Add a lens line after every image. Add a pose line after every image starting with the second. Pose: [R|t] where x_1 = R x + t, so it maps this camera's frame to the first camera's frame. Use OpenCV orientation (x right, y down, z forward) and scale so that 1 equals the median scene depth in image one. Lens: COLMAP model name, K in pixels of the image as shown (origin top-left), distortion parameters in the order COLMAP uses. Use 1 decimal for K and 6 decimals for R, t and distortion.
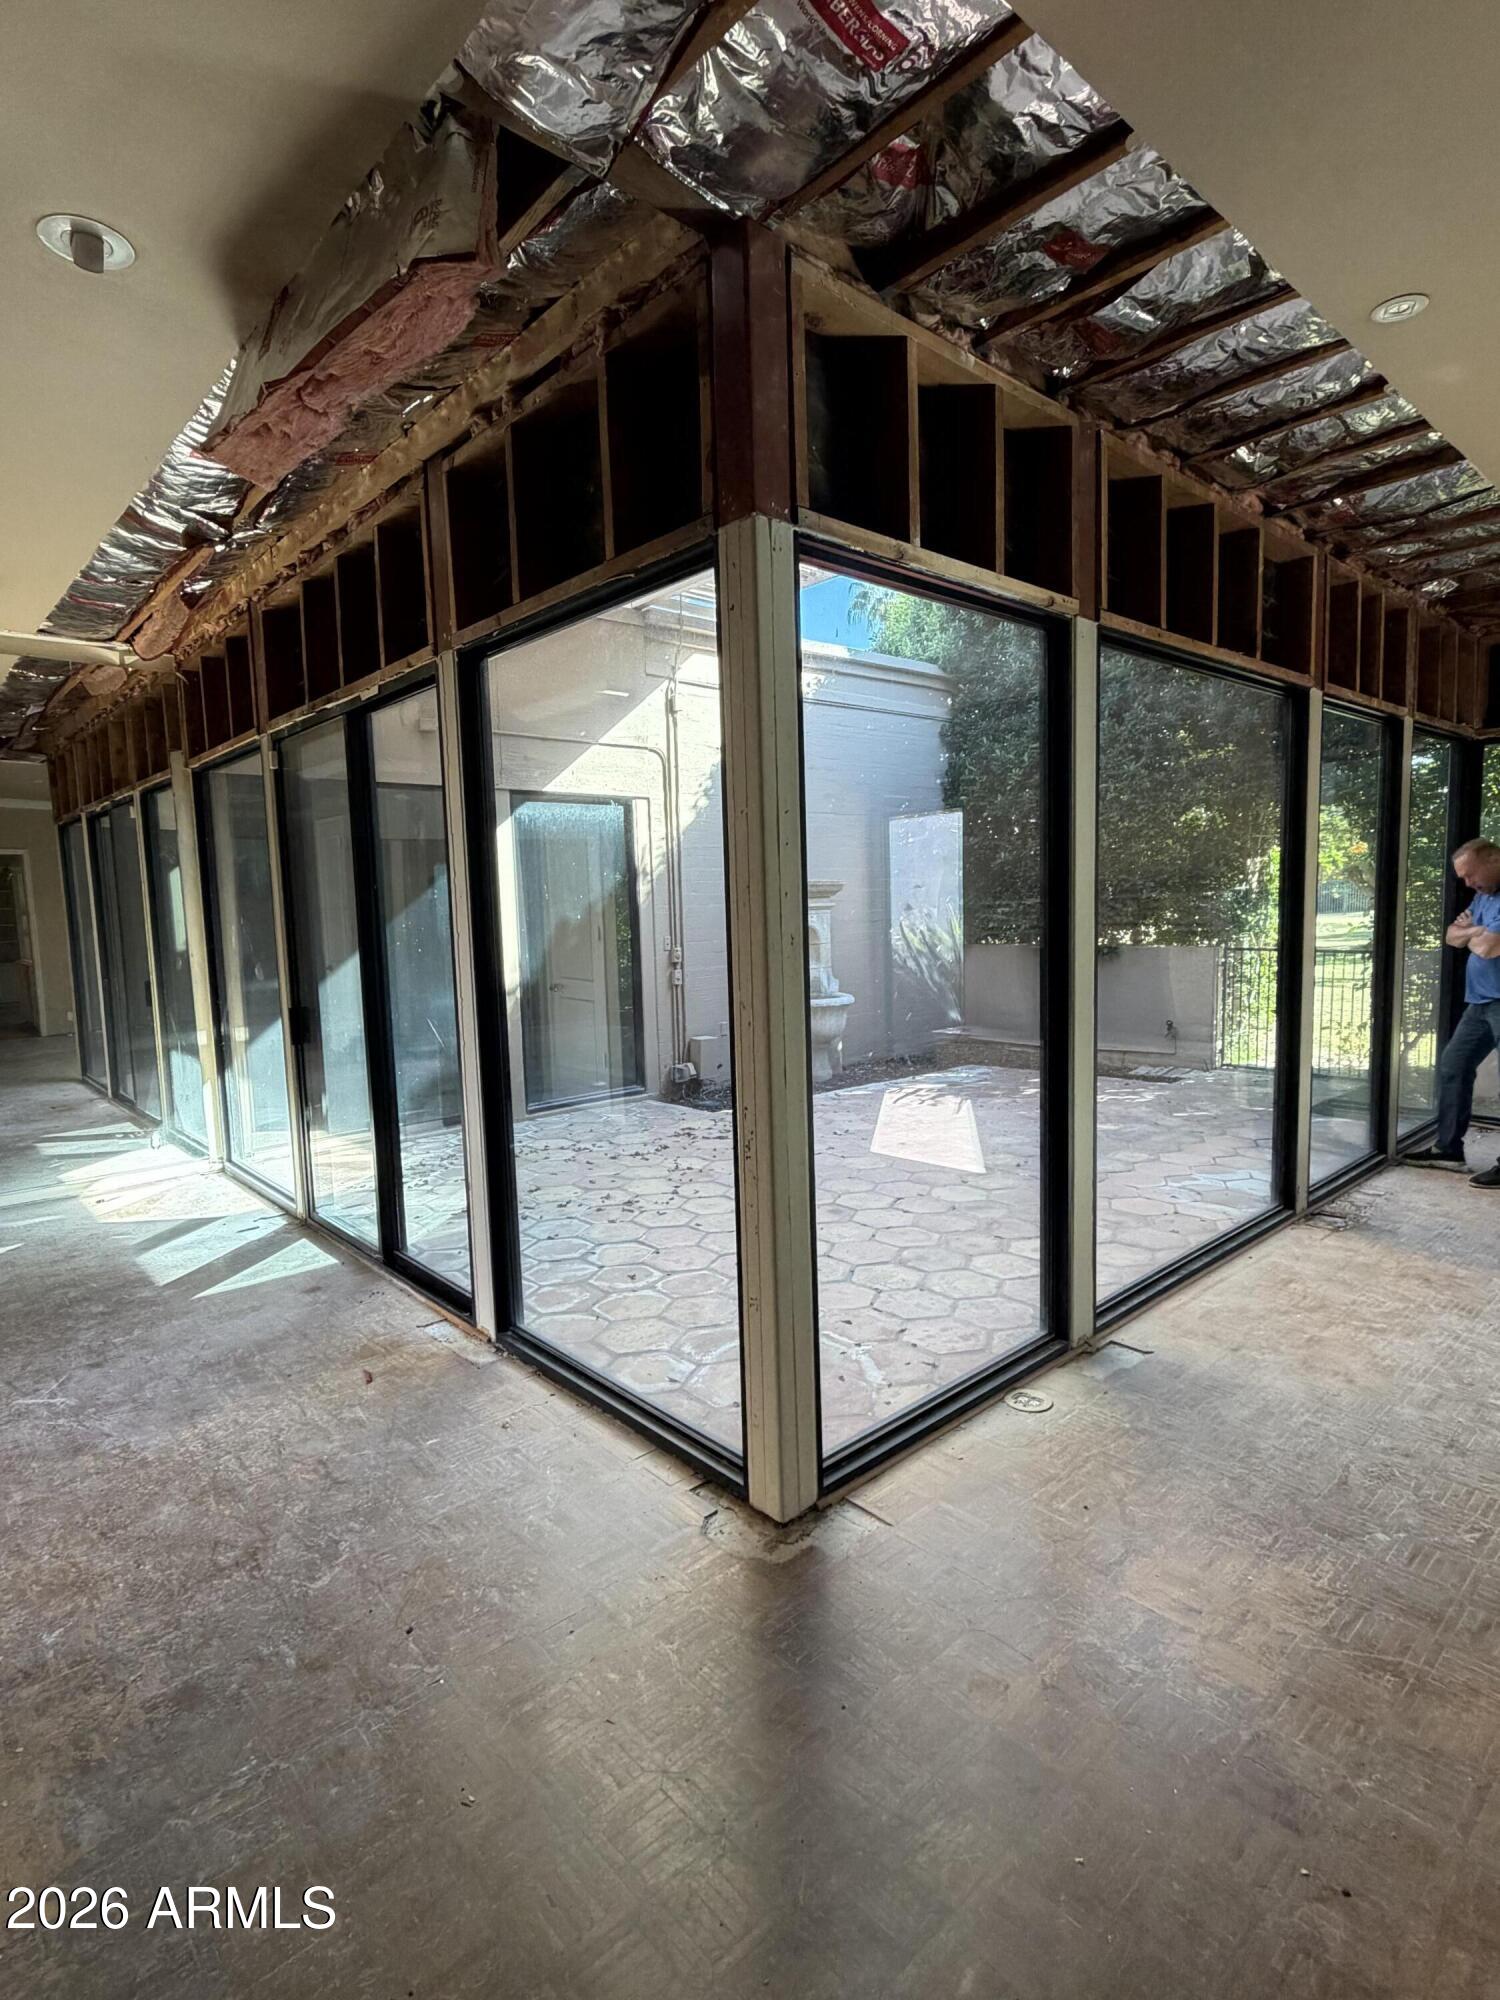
lens RADIAL K [[1008.4, 0, 745.9], [0, 1008.4, 1002.6], [0, 0, 1]] dist [0.004138, -0.002314]
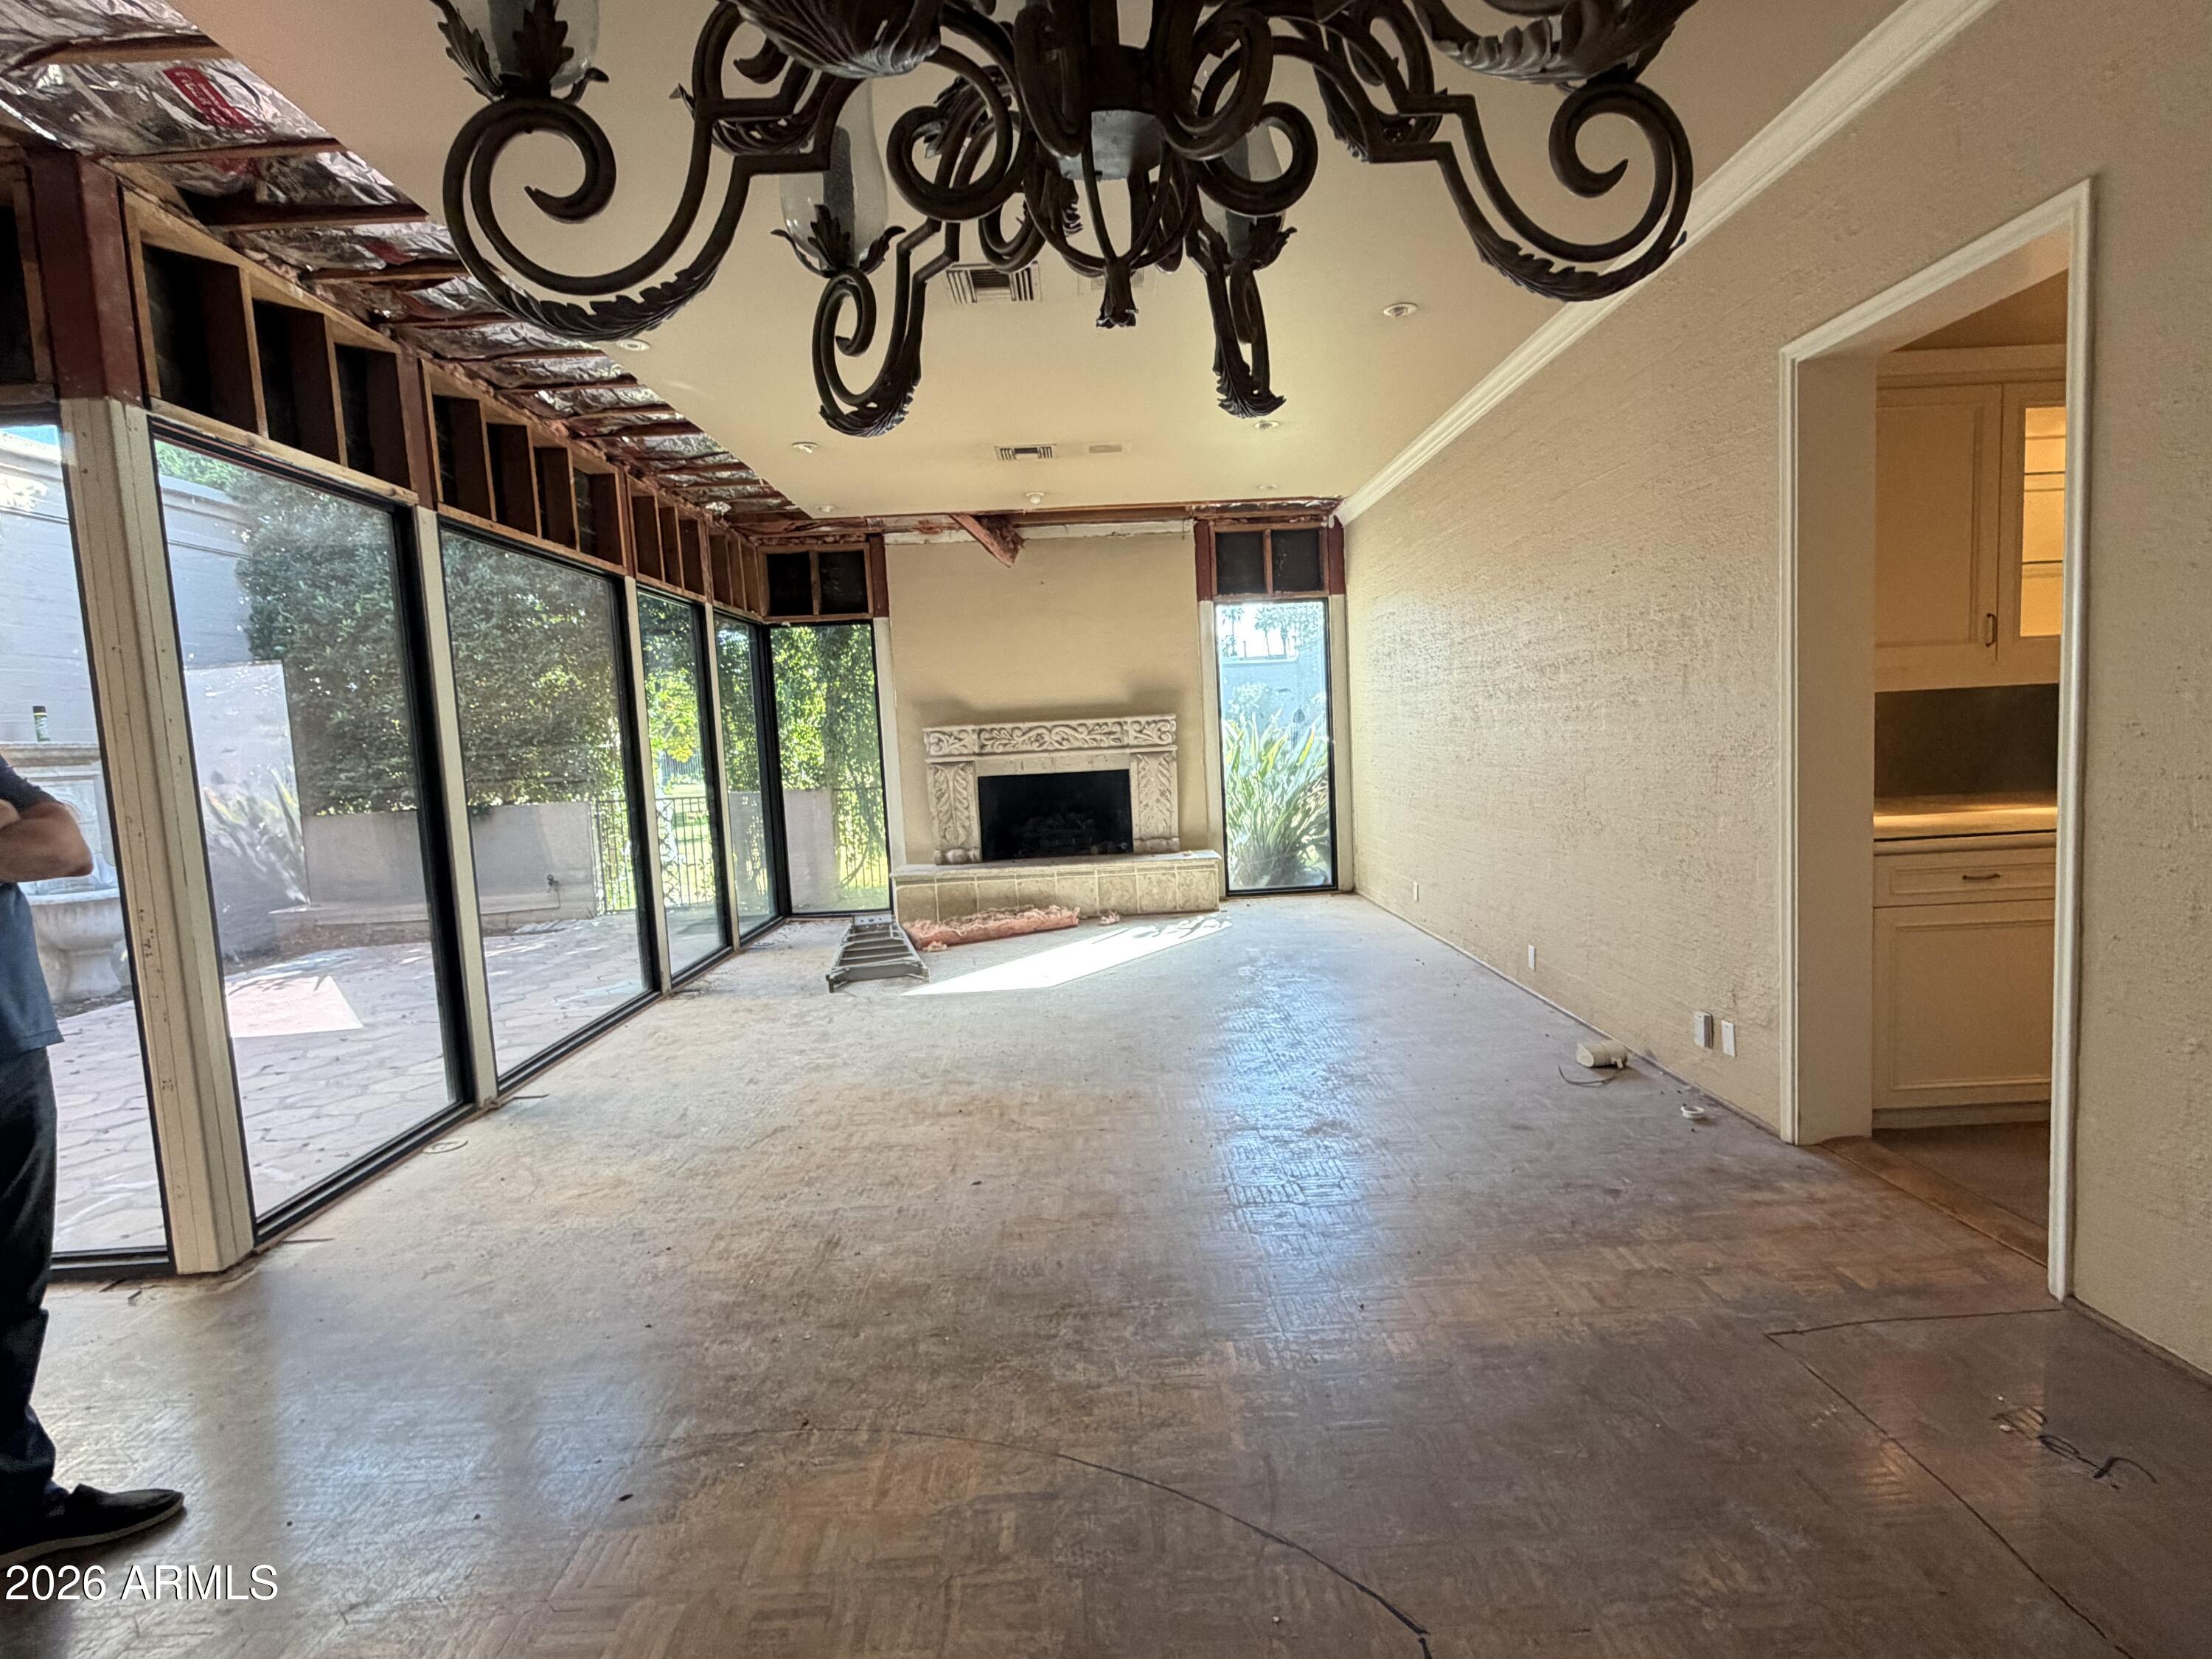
lens RADIAL K [[1115.2, 0, 1105.7], [0, 1115.2, 834.9], [0, 0, 1]] dist [0.004138, -0.002314]
pose [[0.653632, -0.074234, 0.753163, -0.161446], [0.110089, 0.993919, 0.002423, 0.095151], [-0.748763, 0.081331, 0.657829, -0.443519]]
